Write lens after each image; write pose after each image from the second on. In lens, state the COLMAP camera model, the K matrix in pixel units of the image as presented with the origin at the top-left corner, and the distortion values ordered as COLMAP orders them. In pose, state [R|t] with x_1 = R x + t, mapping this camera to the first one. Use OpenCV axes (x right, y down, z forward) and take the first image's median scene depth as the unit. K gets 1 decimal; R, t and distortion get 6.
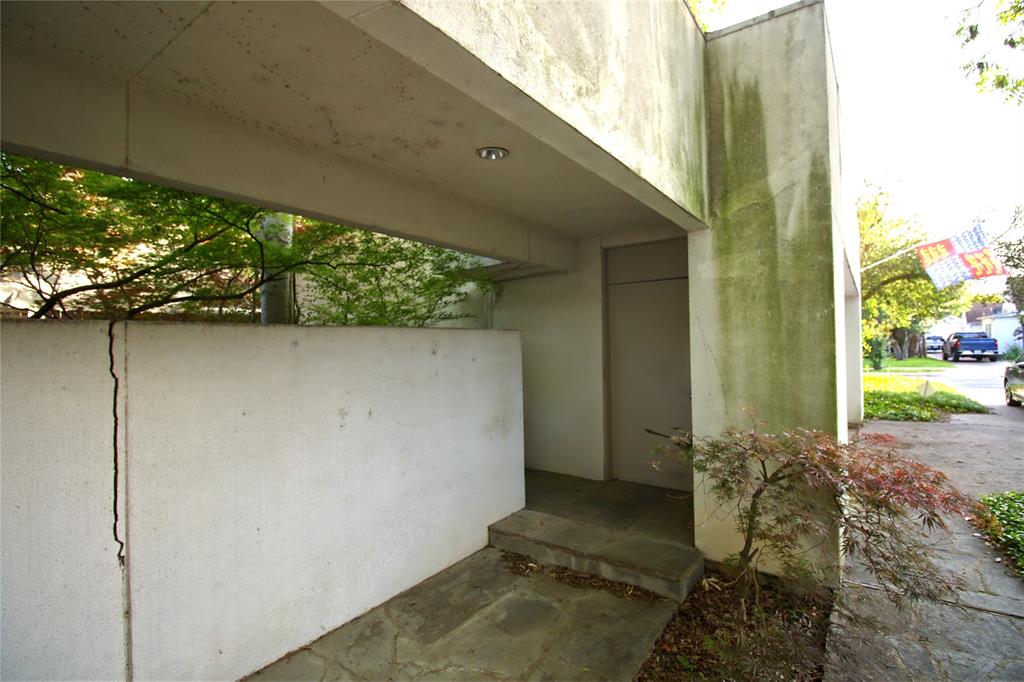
lens RADIAL K [[474.7, 0, 520.8], [0, 474.7, 338.7], [0, 0, 1]] dist [-0.000549, -0.010813]
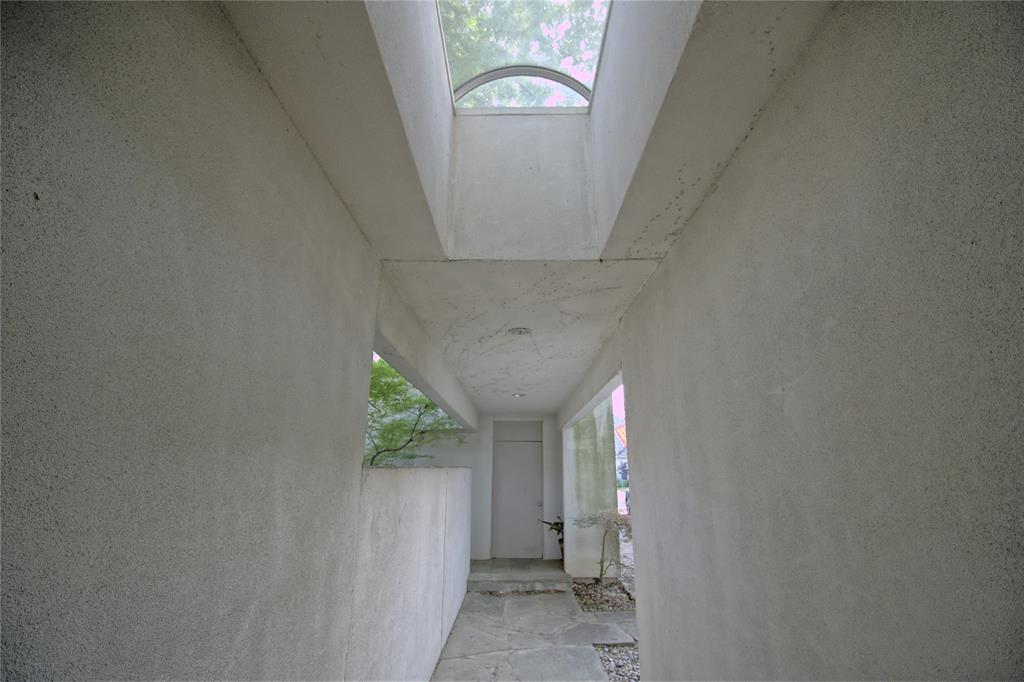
lens RADIAL K [[474.7, 0, 520.8], [0, 474.7, 338.7], [0, 0, 1]] dist [-0.000549, -0.010813]
pose [[0.808231, 0.173398, 0.562757, -1.311954], [-0.024545, 0.964753, -0.262011, -0.029508], [-0.588354, 0.197953, 0.783999, -0.875389]]
